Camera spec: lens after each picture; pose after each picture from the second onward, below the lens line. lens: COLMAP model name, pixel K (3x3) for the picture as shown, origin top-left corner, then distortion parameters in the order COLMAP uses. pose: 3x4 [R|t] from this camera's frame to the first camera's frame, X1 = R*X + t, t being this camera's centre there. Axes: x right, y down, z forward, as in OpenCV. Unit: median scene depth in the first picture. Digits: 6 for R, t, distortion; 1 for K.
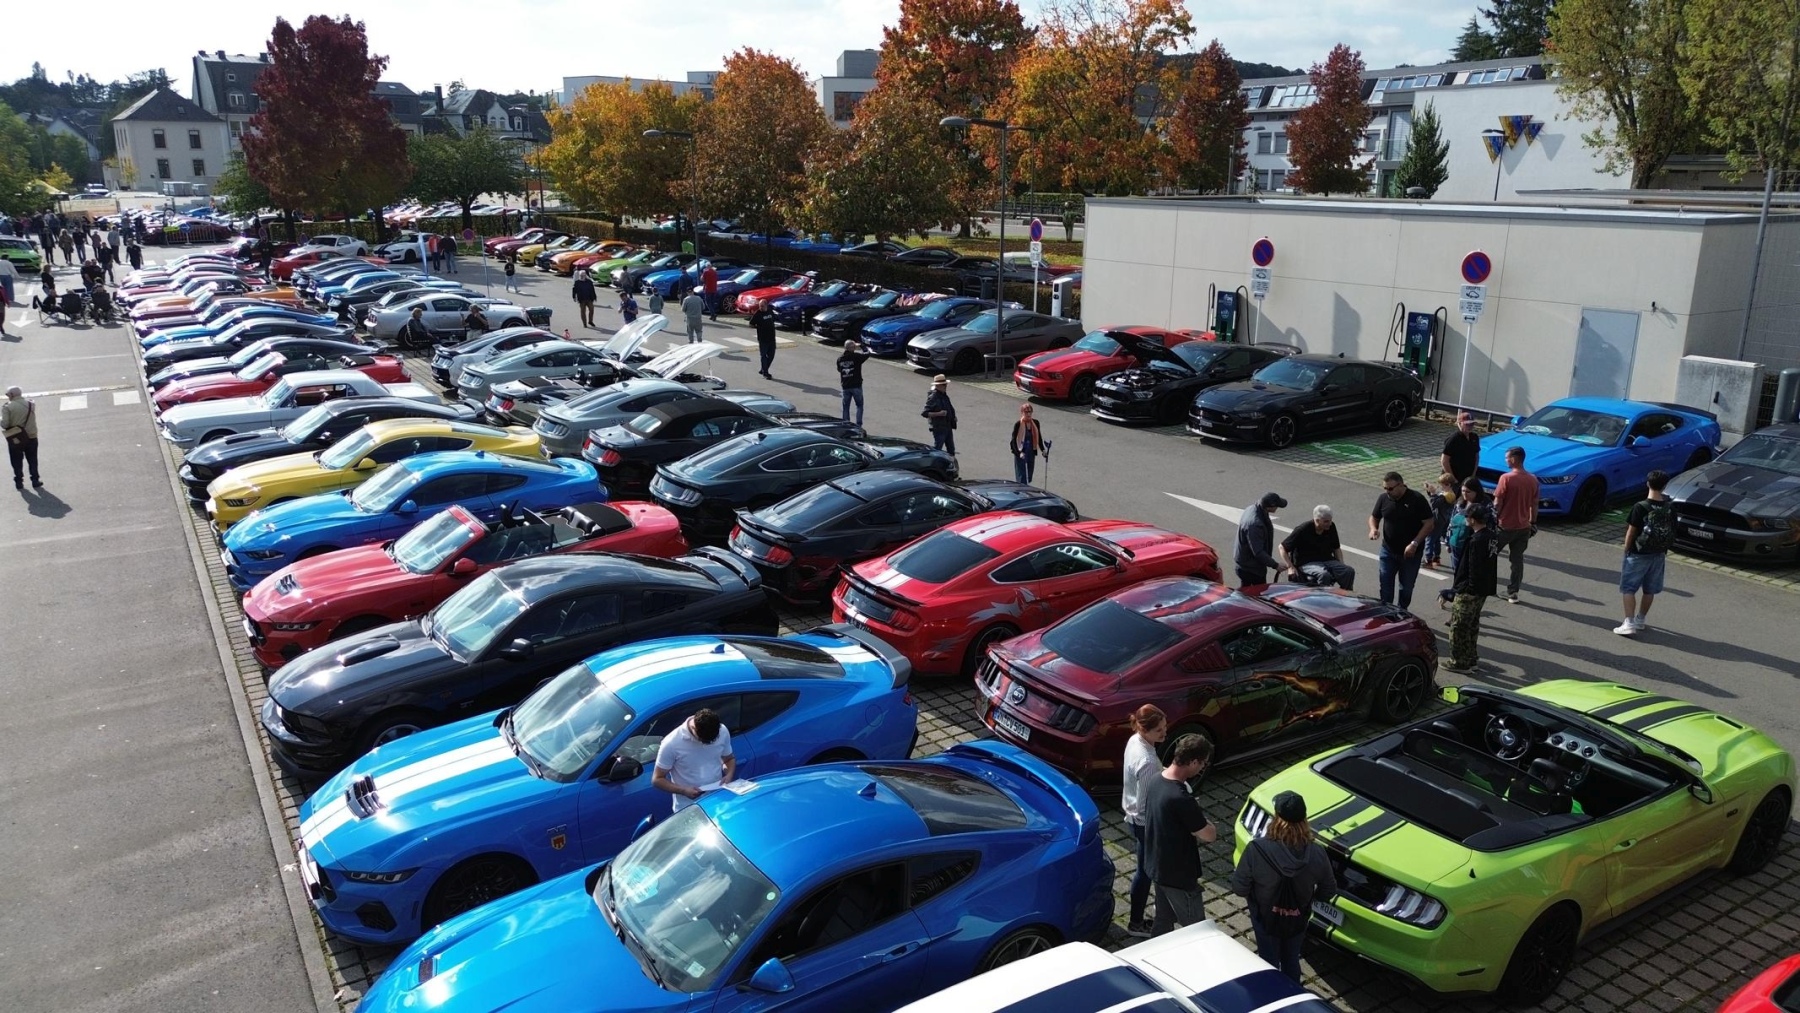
lens RADIAL K [[1278.8, 0, 906.0], [0, 1278.8, 516.0], [0, 0, 1]] dist [0.072219, -0.056635]
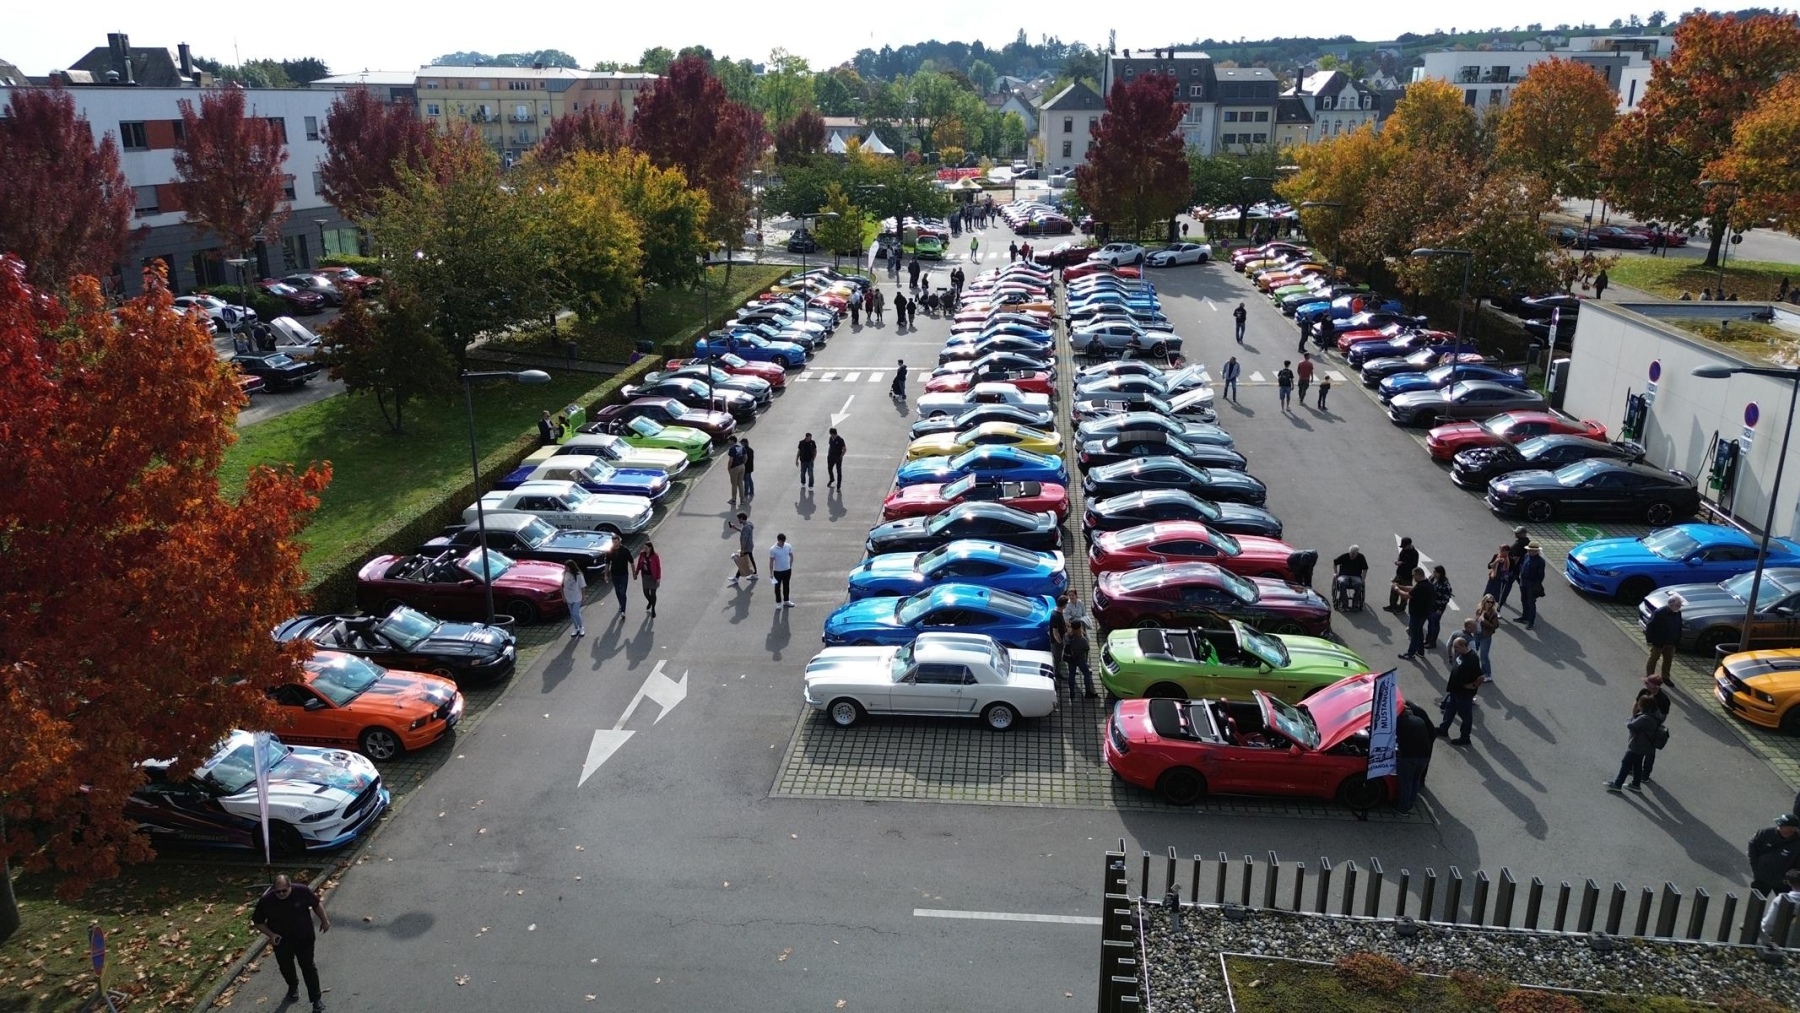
lens RADIAL K [[1278.8, 0, 906.0], [0, 1278.8, 516.0], [0, 0, 1]] dist [0.072219, -0.056635]
pose [[0.796445, 0.185747, -0.575477, 0.196943], [-0.161040, 0.982439, 0.094228, -0.029093], [0.582874, 0.017628, 0.812371, -0.202937]]
